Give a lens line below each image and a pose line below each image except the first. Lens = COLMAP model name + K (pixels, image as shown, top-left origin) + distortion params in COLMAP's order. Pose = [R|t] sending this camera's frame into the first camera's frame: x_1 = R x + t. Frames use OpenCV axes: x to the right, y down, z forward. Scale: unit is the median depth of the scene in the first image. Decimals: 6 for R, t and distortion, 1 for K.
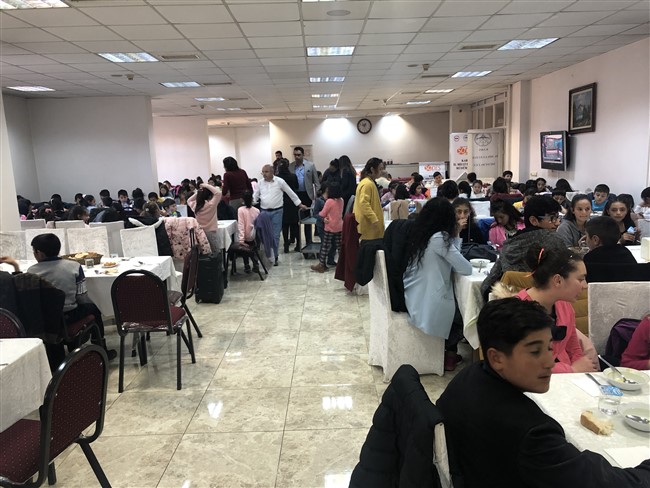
lens RADIAL K [[528.0, 0, 328.4], [0, 528.0, 246.3], [0, 0, 1]] dist [0.000385, -0.010774]
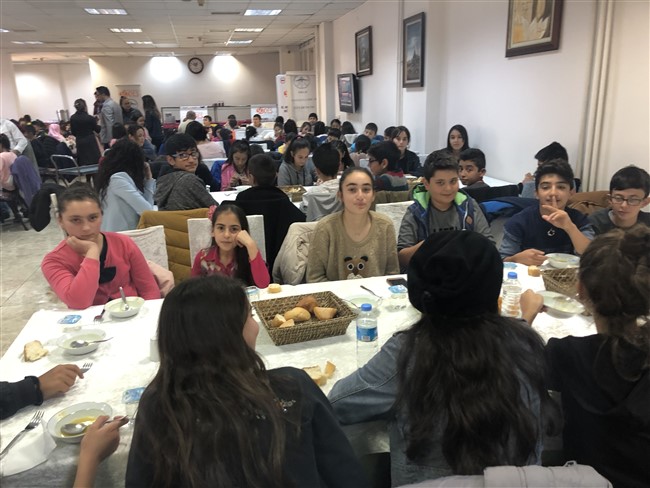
lens RADIAL K [[528.0, 0, 328.4], [0, 528.0, 246.3], [0, 0, 1]] dist [0.000385, -0.010774]
pose [[0.978152, -0.045586, 0.202830, 0.116319], [0.024705, 0.994238, 0.104313, 0.004614], [-0.206416, -0.097024, 0.973642, -0.015124]]
